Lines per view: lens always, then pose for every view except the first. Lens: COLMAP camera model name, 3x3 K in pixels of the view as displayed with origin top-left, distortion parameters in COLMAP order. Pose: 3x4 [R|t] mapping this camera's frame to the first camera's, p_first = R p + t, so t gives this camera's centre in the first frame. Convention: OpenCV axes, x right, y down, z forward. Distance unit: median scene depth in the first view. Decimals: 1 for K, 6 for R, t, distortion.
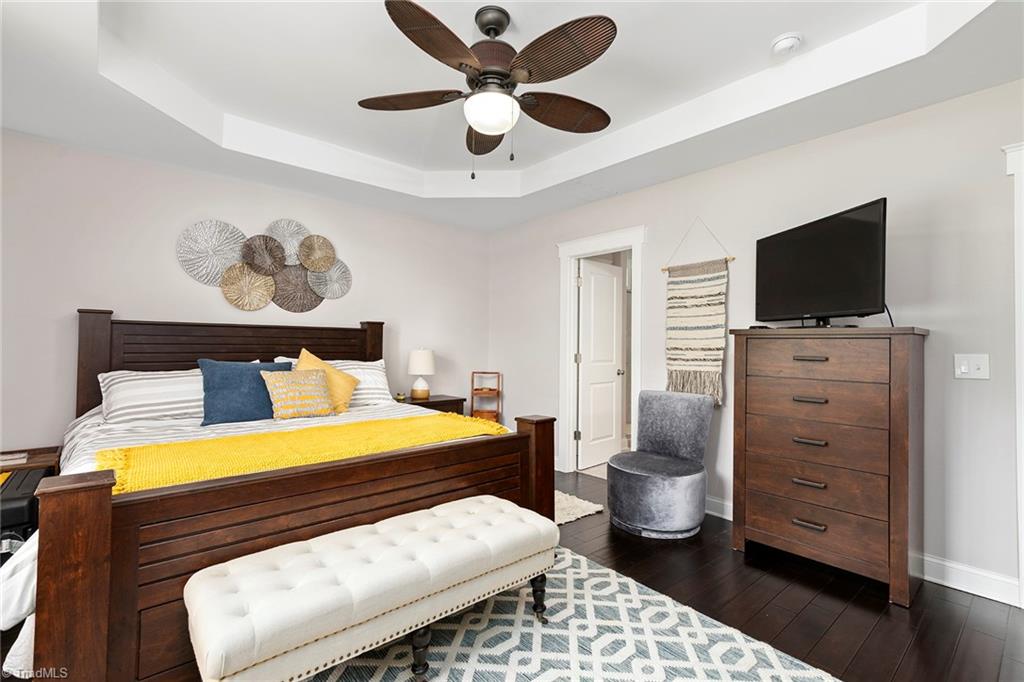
lens RADIAL K [[463.4, 0, 512.8], [0, 463.4, 347.6], [0, 0, 1]] dist [0.017013, -0.001033]
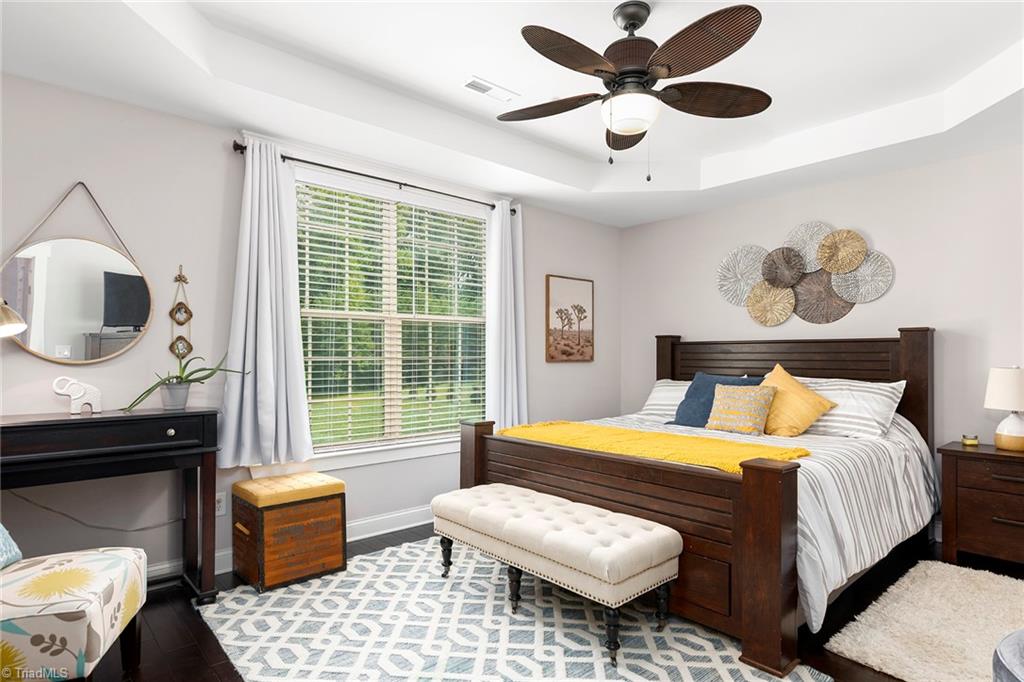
lens RADIAL K [[554.8, 0, 506.6], [0, 554.8, 356.7], [0, 0, 1]] dist [0.000550, 0.000409]
pose [[0.008889, -0.012422, -0.999883, 0.749179], [-0.009676, 0.999875, -0.012508, 0.007487], [0.999914, 0.009786, 0.008768, 0.509729]]
